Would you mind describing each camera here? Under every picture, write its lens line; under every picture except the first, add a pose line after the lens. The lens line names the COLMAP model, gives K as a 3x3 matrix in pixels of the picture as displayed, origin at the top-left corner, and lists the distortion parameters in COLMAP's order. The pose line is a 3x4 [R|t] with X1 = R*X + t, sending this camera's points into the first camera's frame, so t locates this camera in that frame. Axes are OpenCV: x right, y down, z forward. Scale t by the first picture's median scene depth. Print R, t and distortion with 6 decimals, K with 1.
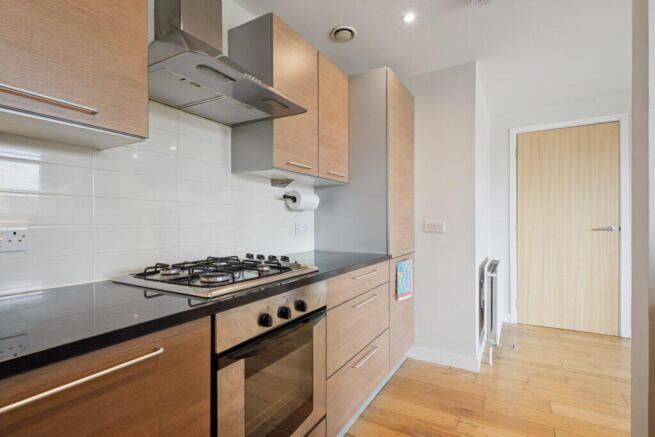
lens RADIAL K [[324.5, 0, 325.3], [0, 324.5, 221.3], [0, 0, 1]] dist [0.002491, 0.000293]
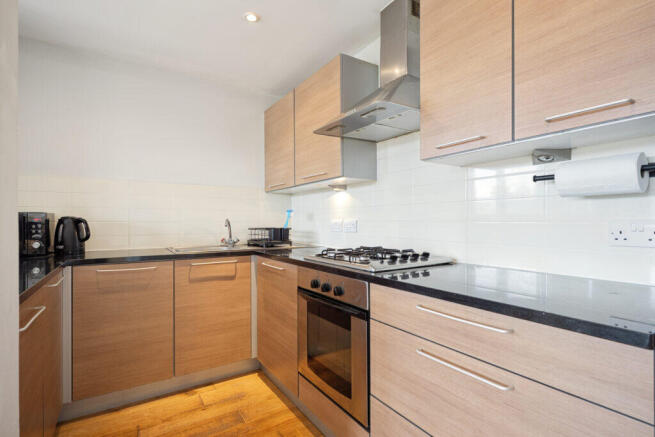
lens RADIAL K [[324.5, 0, 325.3], [0, 324.5, 221.3], [0, 0, 1]] dist [0.002491, 0.000293]
pose [[-0.450822, -0.007284, -0.892584, 0.944529], [-0.009097, 0.999952, -0.003565, 0.005545], [0.892567, 0.006513, -0.450867, 1.386993]]
